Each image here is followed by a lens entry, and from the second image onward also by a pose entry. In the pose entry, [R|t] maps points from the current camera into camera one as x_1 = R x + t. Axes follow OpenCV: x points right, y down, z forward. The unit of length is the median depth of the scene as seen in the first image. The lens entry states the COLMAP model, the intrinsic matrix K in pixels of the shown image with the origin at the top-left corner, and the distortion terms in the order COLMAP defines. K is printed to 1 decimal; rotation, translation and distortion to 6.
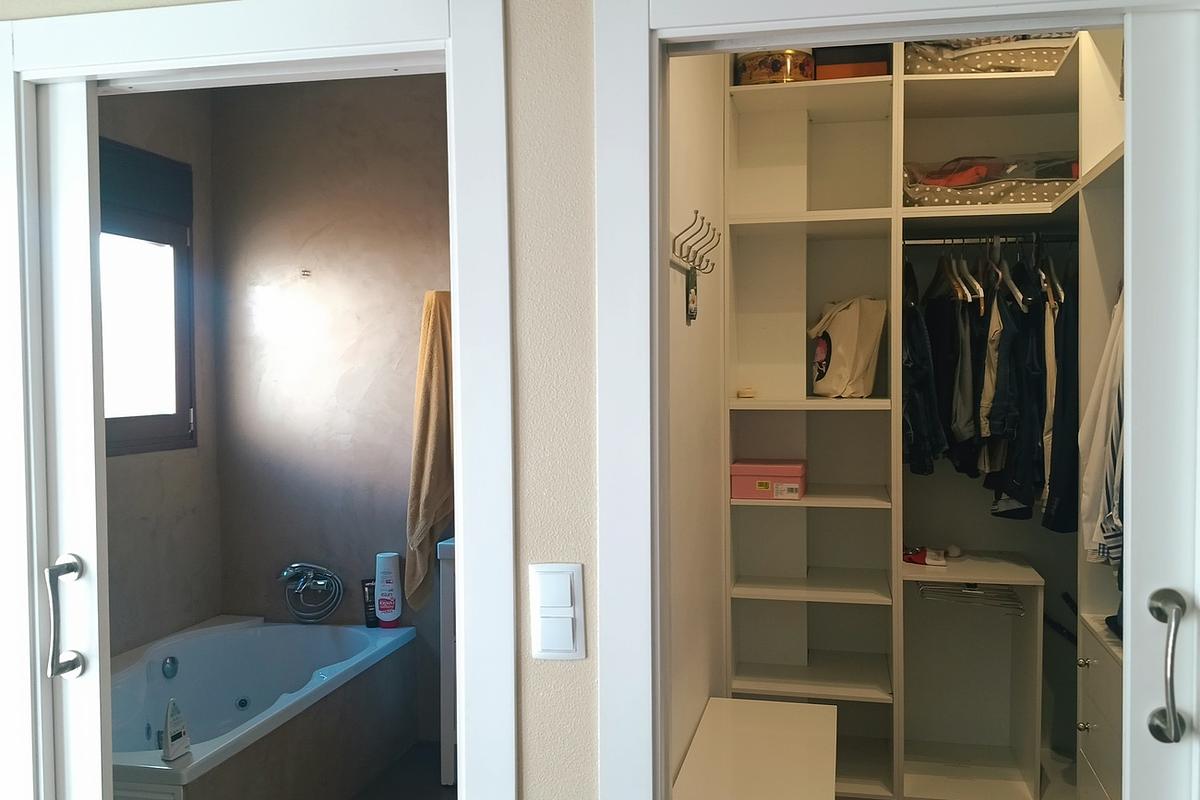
lens RADIAL K [[1106.1, 0, 605.9], [0, 1106.1, 404.9], [0, 0, 1]] dist [0.126703, -0.273380]
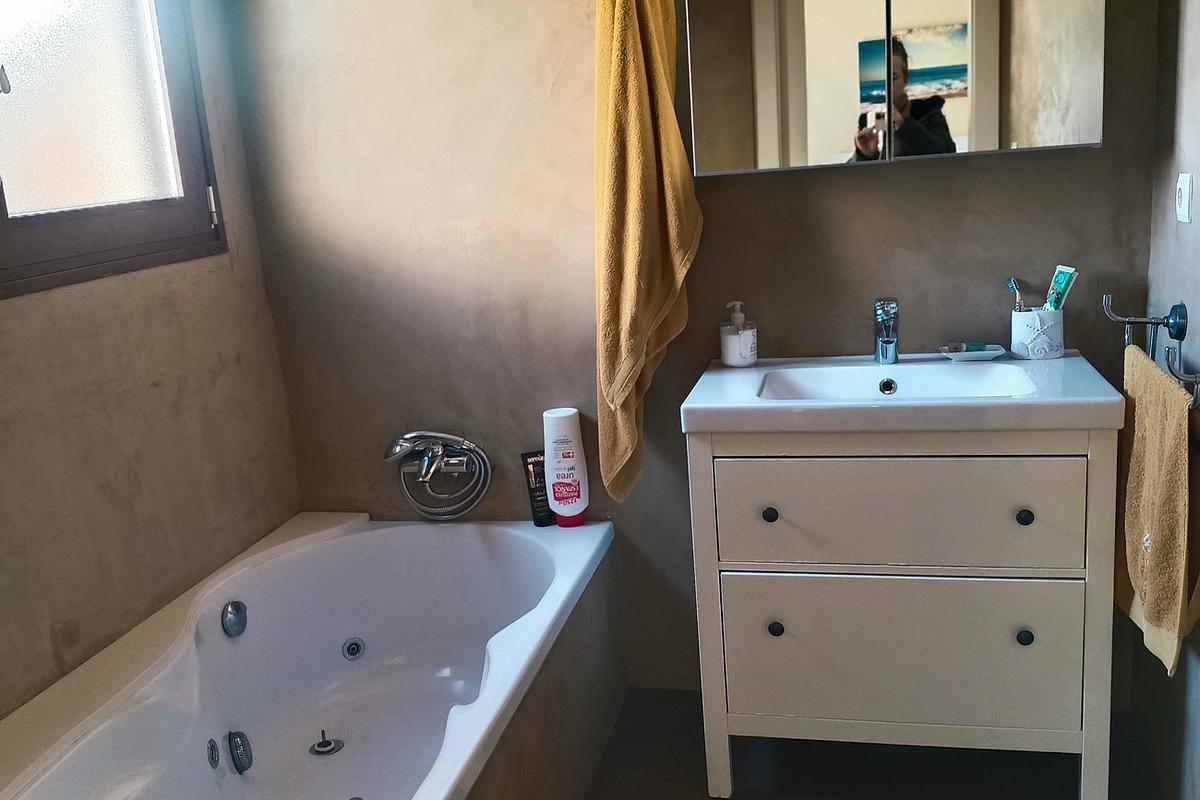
lens RADIAL K [[1106.1, 0, 605.9], [0, 1106.1, 404.9], [0, 0, 1]] dist [0.126703, -0.273380]
pose [[0.997882, -0.057860, -0.029739, -0.153265], [0.062793, 0.976159, 0.207775, 0.006070], [0.017008, -0.209202, 0.977724, 0.408647]]
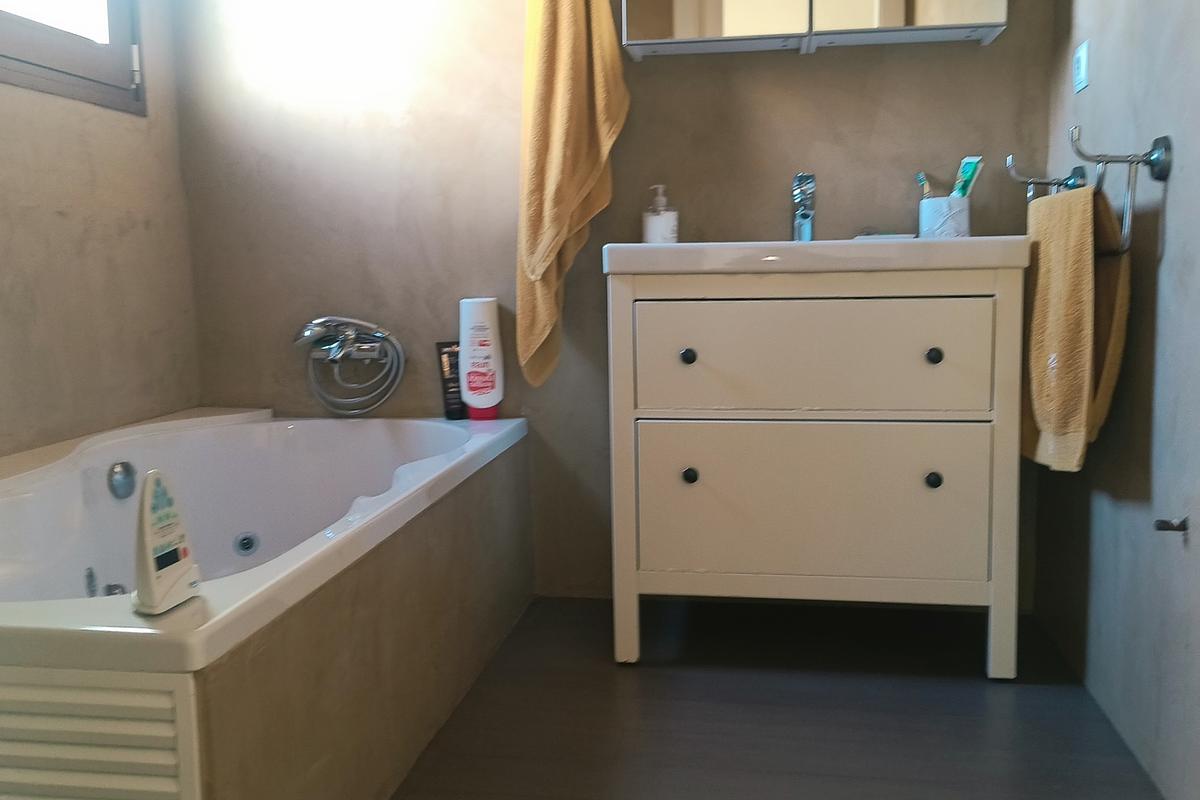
lens RADIAL K [[1106.1, 0, 605.9], [0, 1106.1, 404.9], [0, 0, 1]] dist [0.126703, -0.273380]
pose [[0.998066, -0.013984, 0.060563, -0.164821], [0.008230, 0.995515, 0.094244, 0.135276], [-0.061610, -0.093563, 0.993705, 0.391968]]
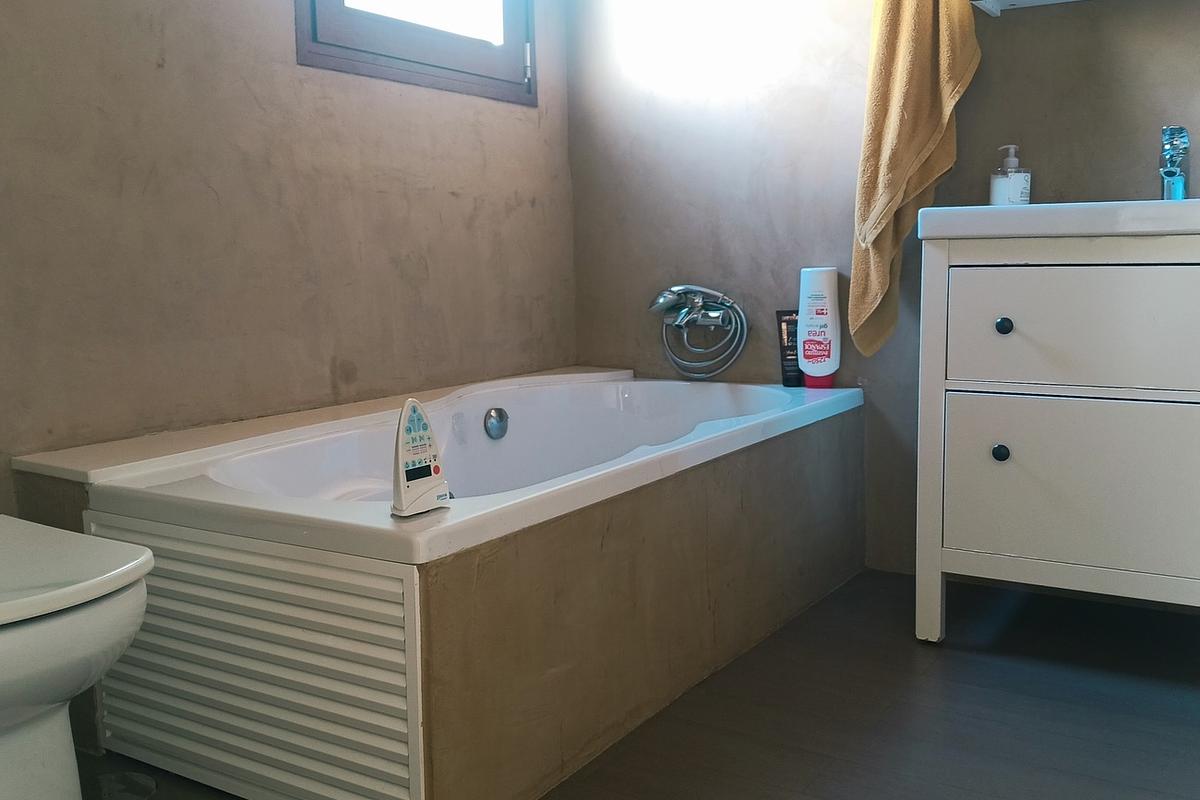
lens RADIAL K [[1106.1, 0, 605.9], [0, 1106.1, 404.9], [0, 0, 1]] dist [0.126703, -0.273380]
pose [[0.934999, 0.038460, -0.352559, -0.087648], [0.000402, 0.993987, 0.109499, 0.141991], [0.354650, -0.102523, 0.929361, 0.384384]]
